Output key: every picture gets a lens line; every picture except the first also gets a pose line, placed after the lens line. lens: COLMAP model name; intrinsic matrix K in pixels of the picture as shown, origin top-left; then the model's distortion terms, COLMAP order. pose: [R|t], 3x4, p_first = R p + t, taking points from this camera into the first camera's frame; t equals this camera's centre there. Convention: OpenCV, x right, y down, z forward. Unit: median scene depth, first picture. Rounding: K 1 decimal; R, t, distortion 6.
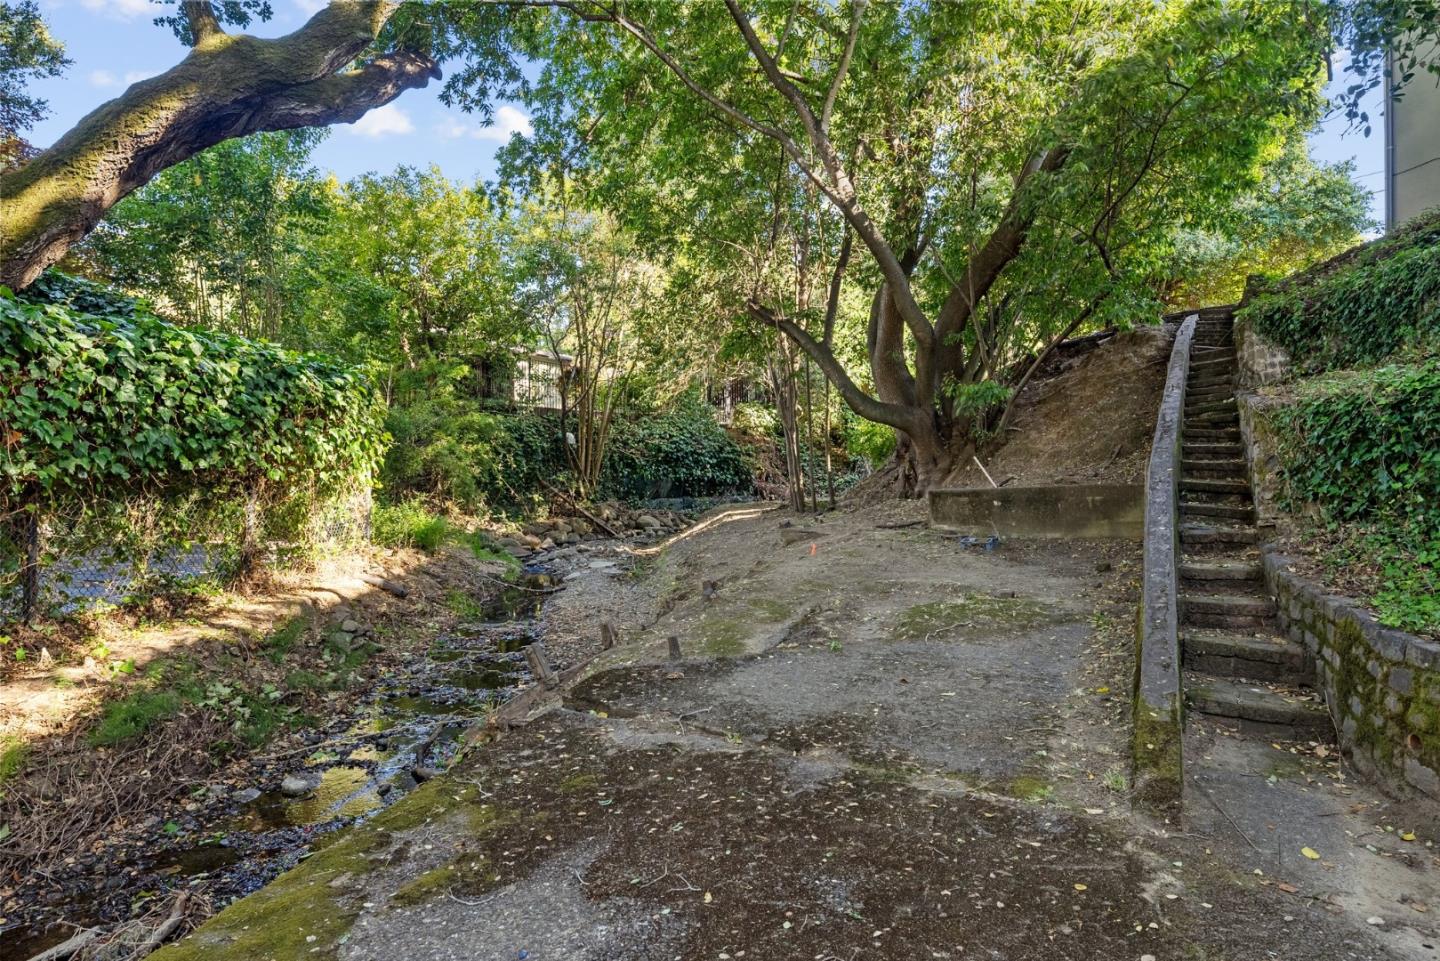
lens RADIAL K [[602.4, 0, 724.7], [0, 602.4, 476.1], [0, 0, 1]] dist [0.000331, 0.000114]
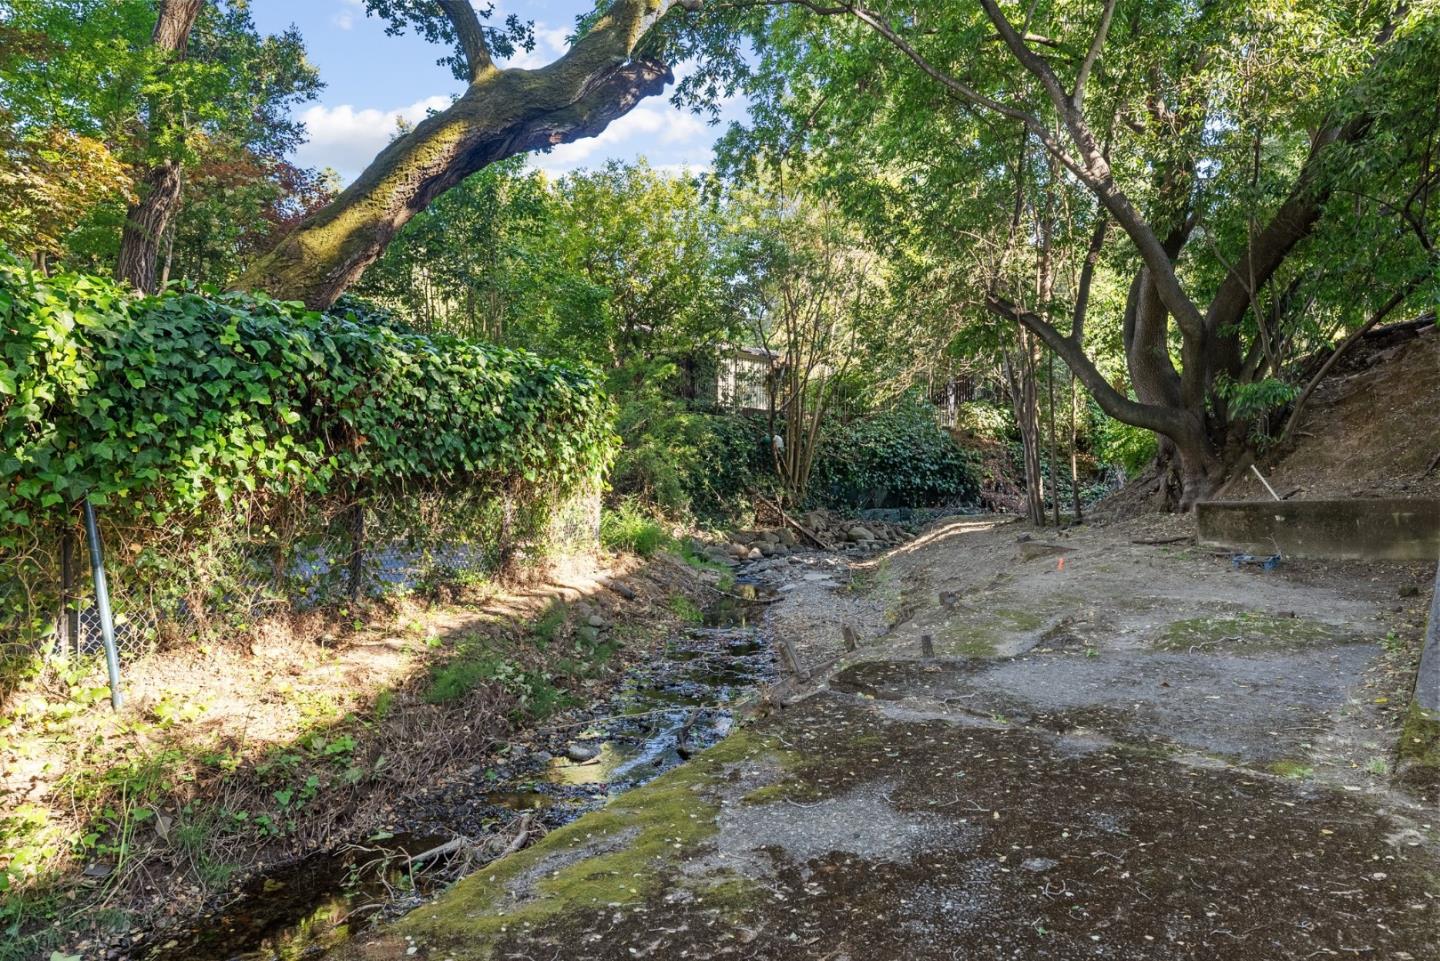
lens RADIAL K [[866.7, 0, 720.3], [0, 866.7, 482.4], [0, 0, 1]] dist [0.000549, 0.001096]
pose [[0.983318, 0.013160, -0.181417, -0.120739], [-0.014750, 0.999864, -0.007418, 0.013578], [0.181295, 0.009970, 0.983378, -0.387368]]
